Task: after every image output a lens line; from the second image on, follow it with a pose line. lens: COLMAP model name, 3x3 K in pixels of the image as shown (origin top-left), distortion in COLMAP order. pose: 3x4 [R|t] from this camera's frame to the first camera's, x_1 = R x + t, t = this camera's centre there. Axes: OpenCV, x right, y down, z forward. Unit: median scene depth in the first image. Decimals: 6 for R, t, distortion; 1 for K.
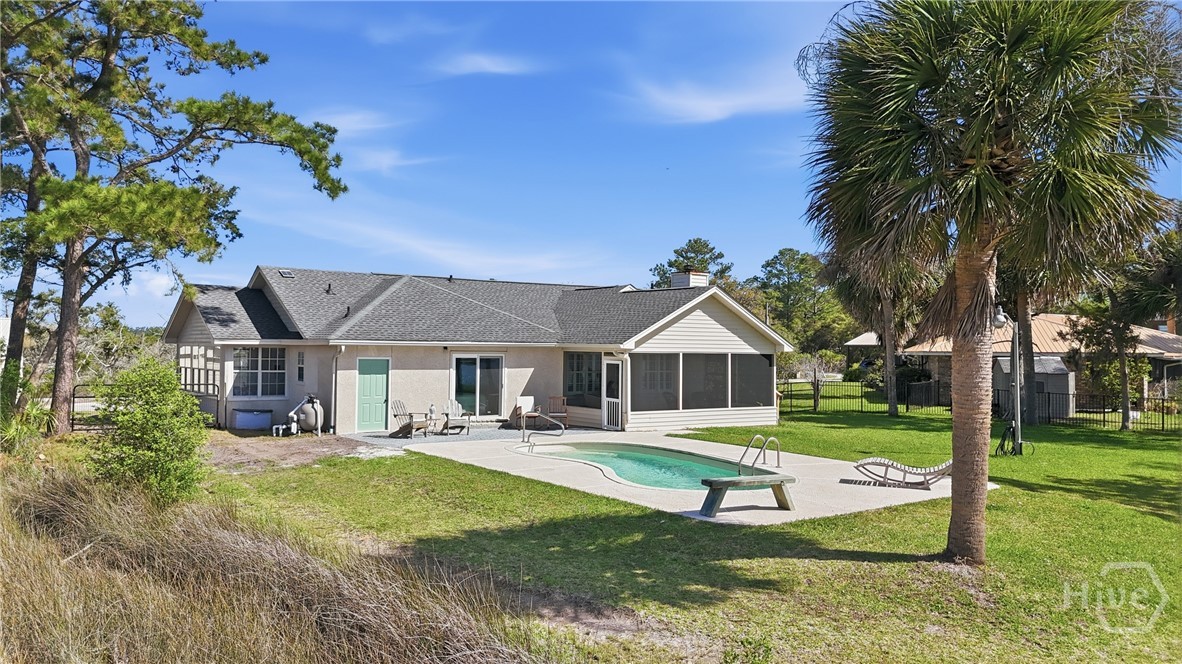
lens RADIAL K [[859.3, 0, 595.1], [0, 859.3, 326.1], [0, 0, 1]] dist [0.051124, -0.000018]
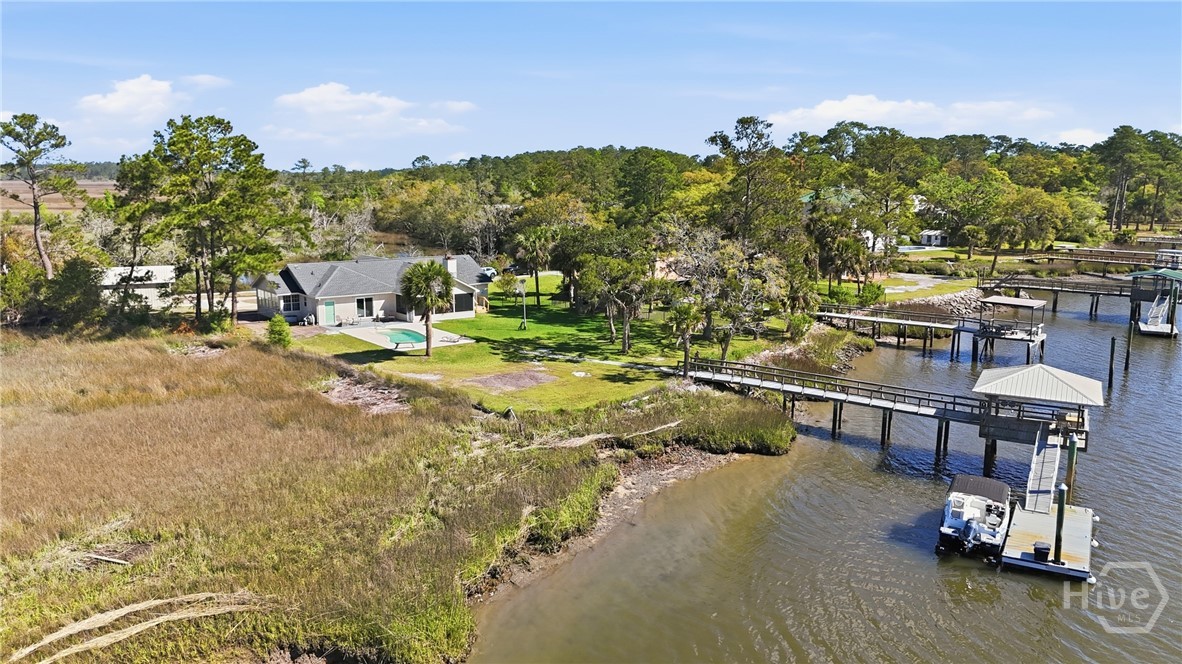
lens RADIAL K [[859.3, 0, 594.5], [0, 859.3, 331.4], [0, 0, 1]] dist [0.051124, -0.000018]
pose [[0.999000, -0.004091, 0.044532, 0.542591], [-0.004844, 0.980049, 0.198698, -0.459885], [-0.044456, -0.198715, 0.979049, -2.048611]]
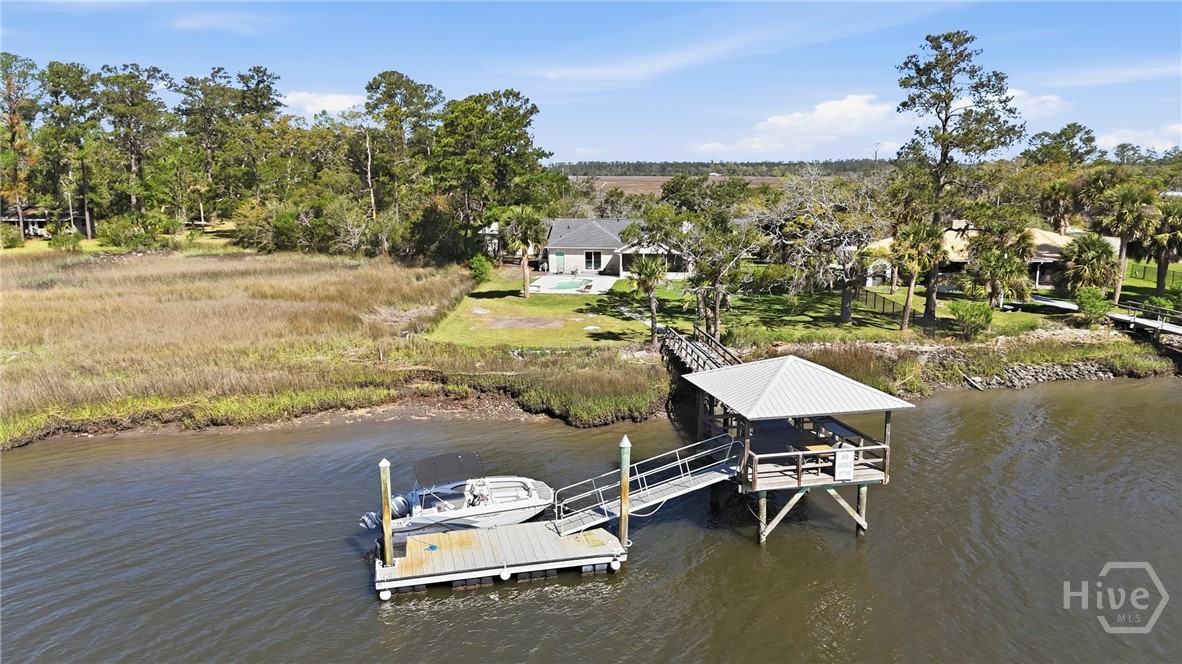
lens RADIAL K [[859.3, 0, 595.4], [0, 859.3, 331.6], [0, 0, 1]] dist [0.051124, -0.000018]
pose [[0.704653, 0.114579, -0.700240, 2.200597], [0.030137, 0.981153, 0.190870, -0.289304], [0.708912, -0.155600, 0.687919, -1.285397]]
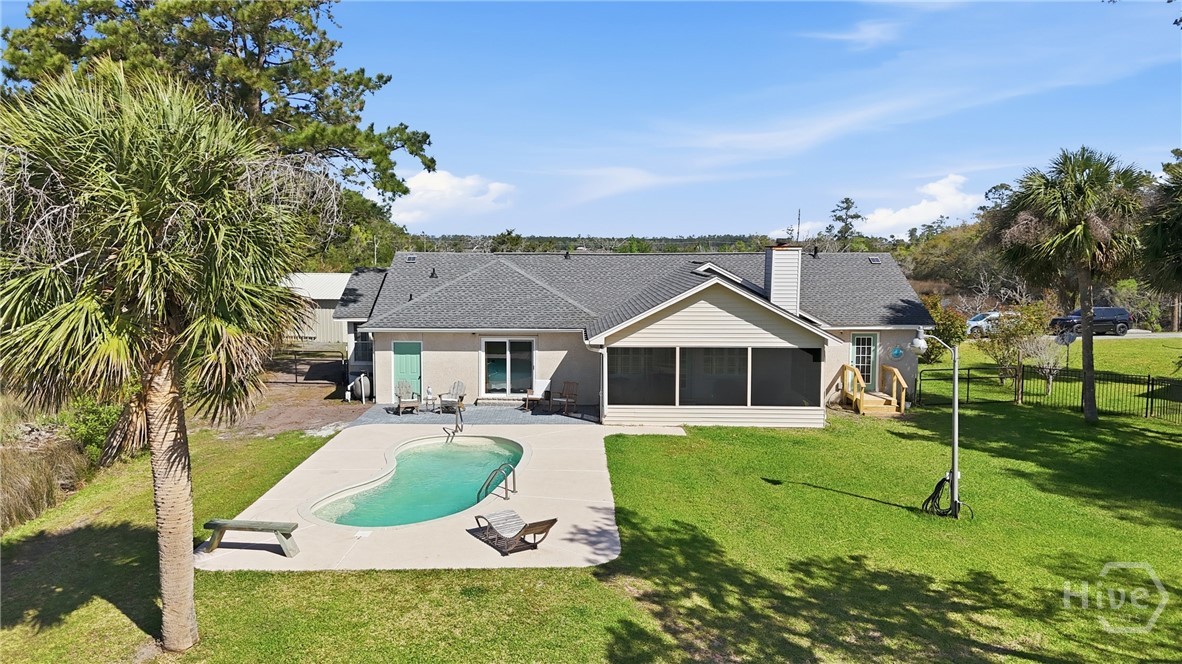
lens RADIAL K [[859.3, 0, 598.1], [0, 859.3, 332.1], [0, 0, 1]] dist [0.051124, -0.000018]
pose [[0.808105, 0.050664, -0.586856, 0.605064], [0.017590, 0.993774, 0.110015, -0.094339], [0.588776, -0.099227, 0.802182, 0.192980]]
